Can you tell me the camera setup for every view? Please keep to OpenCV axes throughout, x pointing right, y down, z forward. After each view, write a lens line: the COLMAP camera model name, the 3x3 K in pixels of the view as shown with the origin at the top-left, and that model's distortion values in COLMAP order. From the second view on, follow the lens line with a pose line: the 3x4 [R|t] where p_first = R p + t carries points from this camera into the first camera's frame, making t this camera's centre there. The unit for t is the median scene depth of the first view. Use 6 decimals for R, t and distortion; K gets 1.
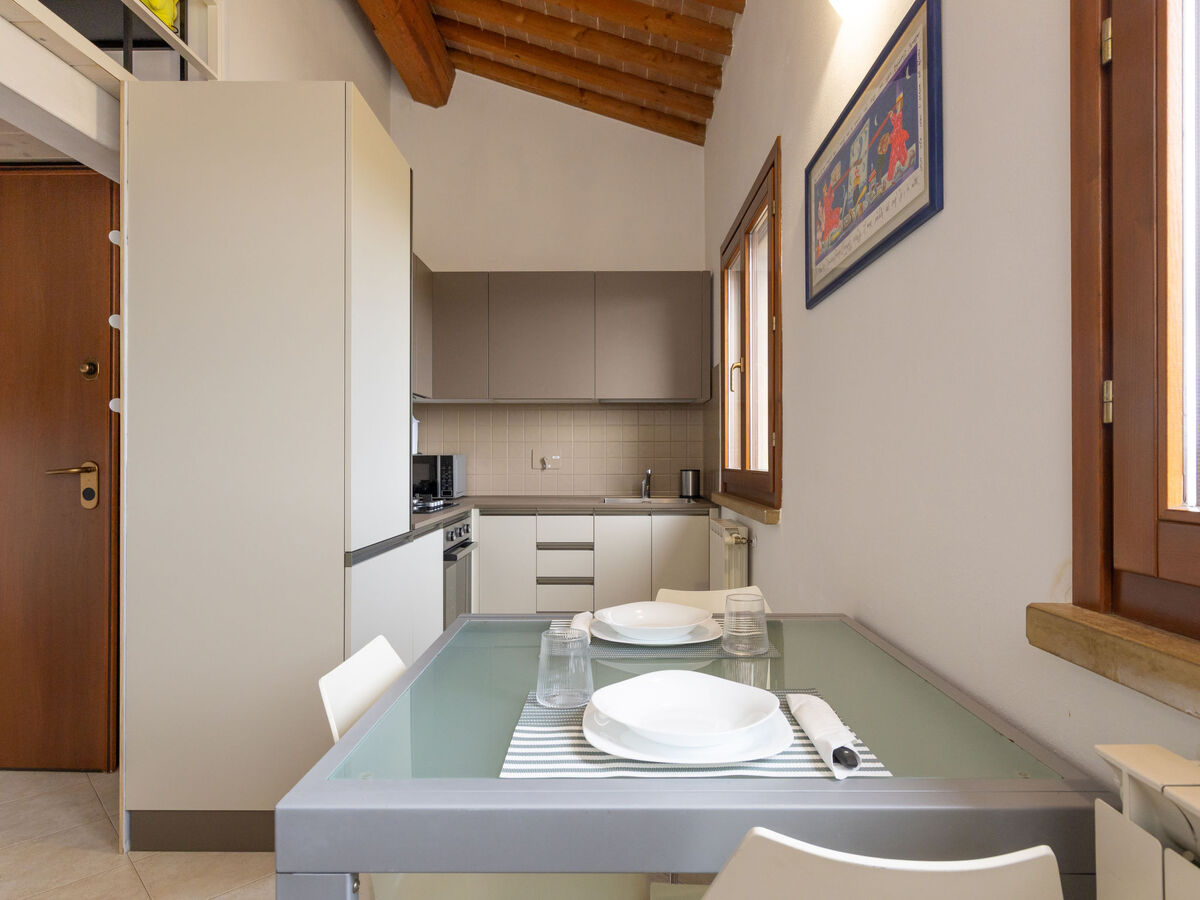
lens RADIAL K [[694.2, 0, 600.0], [0, 694.2, 450.0], [0, 0, 1]] dist [0.005335, -0.000724]
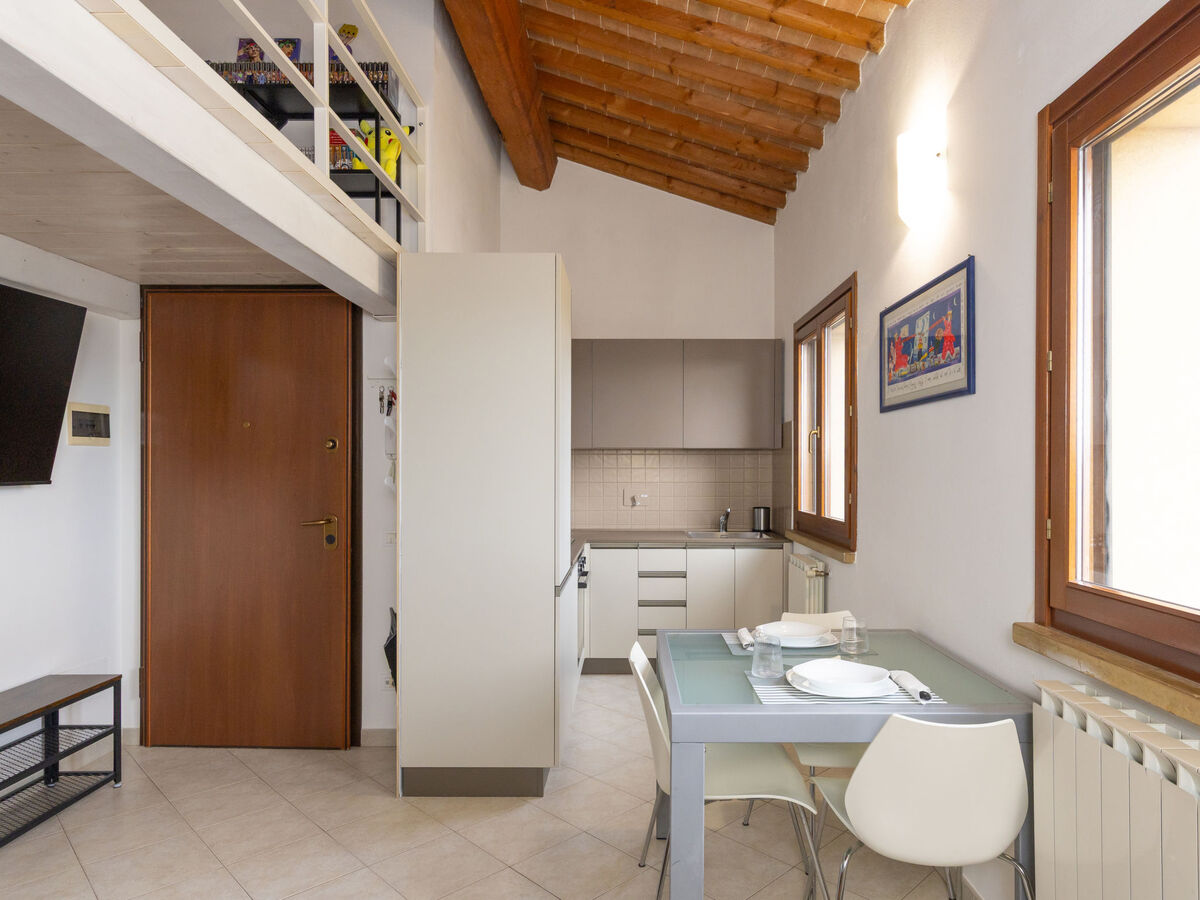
lens RADIAL K [[746.0, 0, 622.1], [0, 746.0, 468.0], [0, 0, 1]] dist [0.002926, 0.000651]
pose [[0.999961, 0.001707, 0.008615, -0.160295], [-0.001824, 0.999906, 0.013584, -0.075515], [-0.008591, -0.013599, 0.999871, -0.340684]]
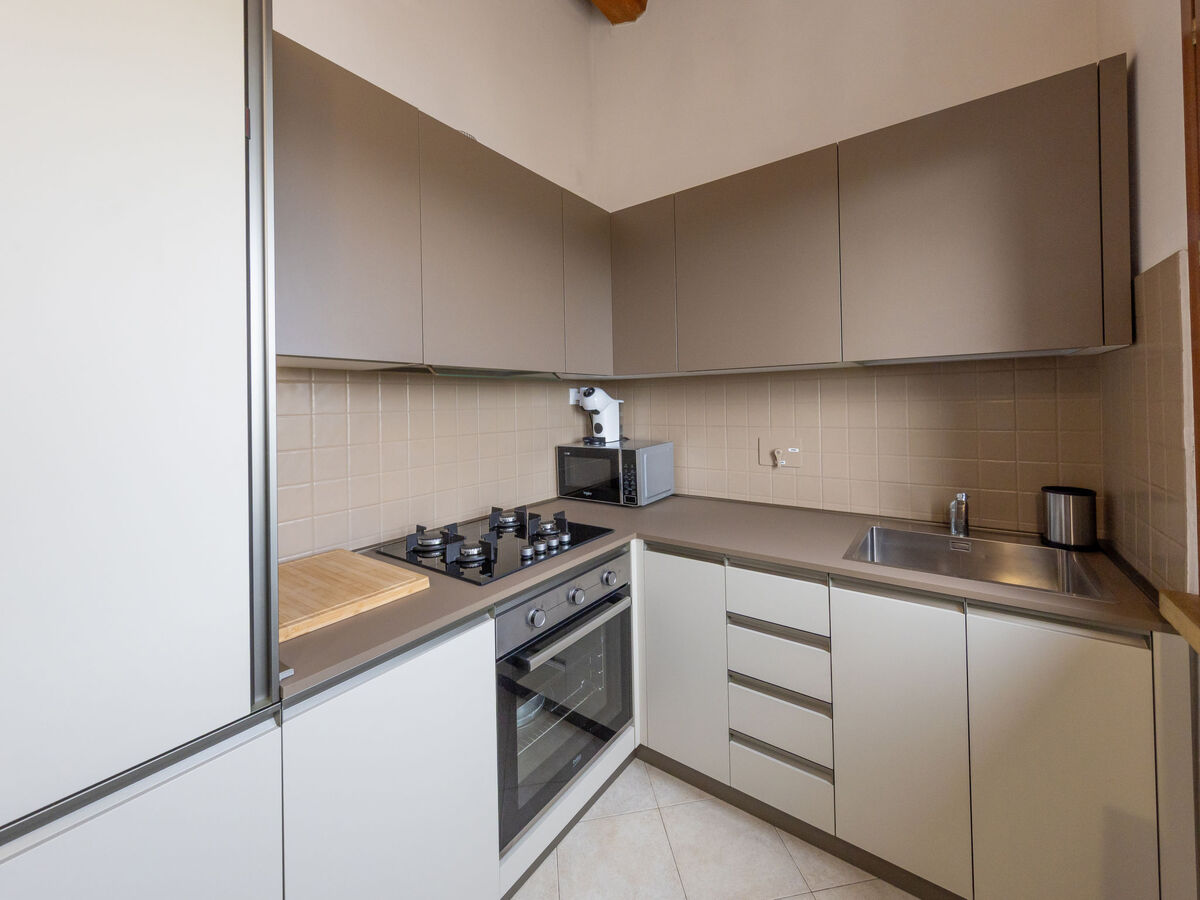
lens RADIAL K [[477.0, 0, 603.7], [0, 477.0, 398.2], [0, 0, 1]] dist [0.001012, -0.000023]
pose [[0.820697, -0.022216, -0.570931, 0.074145], [0.026988, 0.999636, -0.000103, -0.065165], [0.570725, -0.015324, 0.820998, 0.742054]]
